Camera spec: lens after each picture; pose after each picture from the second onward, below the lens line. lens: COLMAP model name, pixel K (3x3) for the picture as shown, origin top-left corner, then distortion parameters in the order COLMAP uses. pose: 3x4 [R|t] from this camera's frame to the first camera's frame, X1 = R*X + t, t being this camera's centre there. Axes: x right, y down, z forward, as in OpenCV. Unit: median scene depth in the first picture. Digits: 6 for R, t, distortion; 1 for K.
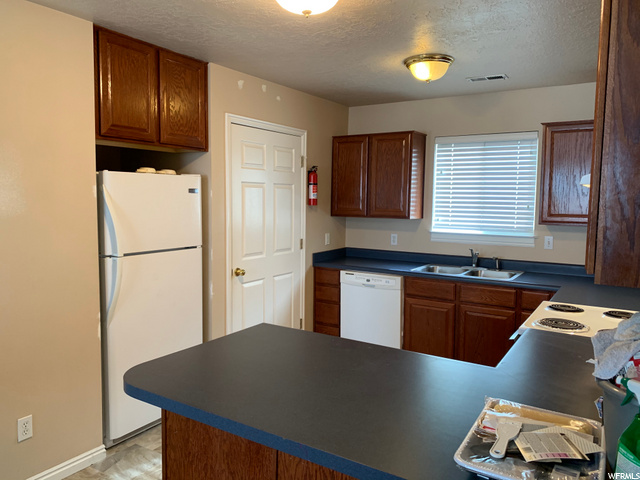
lens RADIAL K [[487.7, 0, 318.0], [0, 487.7, 241.4], [0, 0, 1]] dist [0.029672, -0.005405]
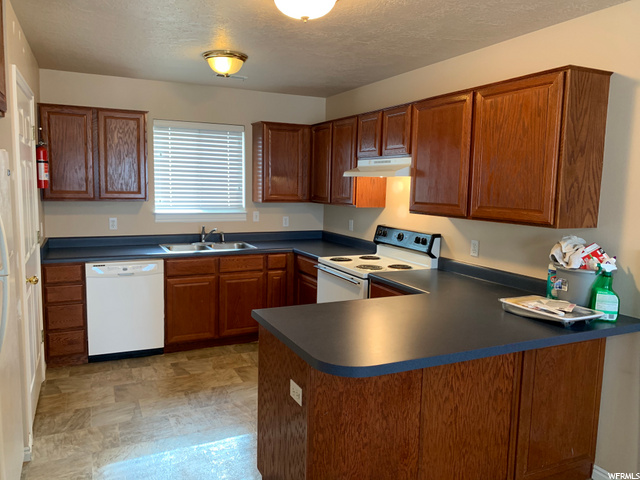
lens RADIAL K [[487.7, 0, 317.6], [0, 487.7, 236.9], [0, 0, 1]] dist [0.029672, -0.005405]
pose [[0.532028, -0.097062, 0.841145, -0.482205], [0.061333, 0.995216, 0.076048, -0.029448], [-0.844502, 0.011130, 0.535436, 0.188501]]
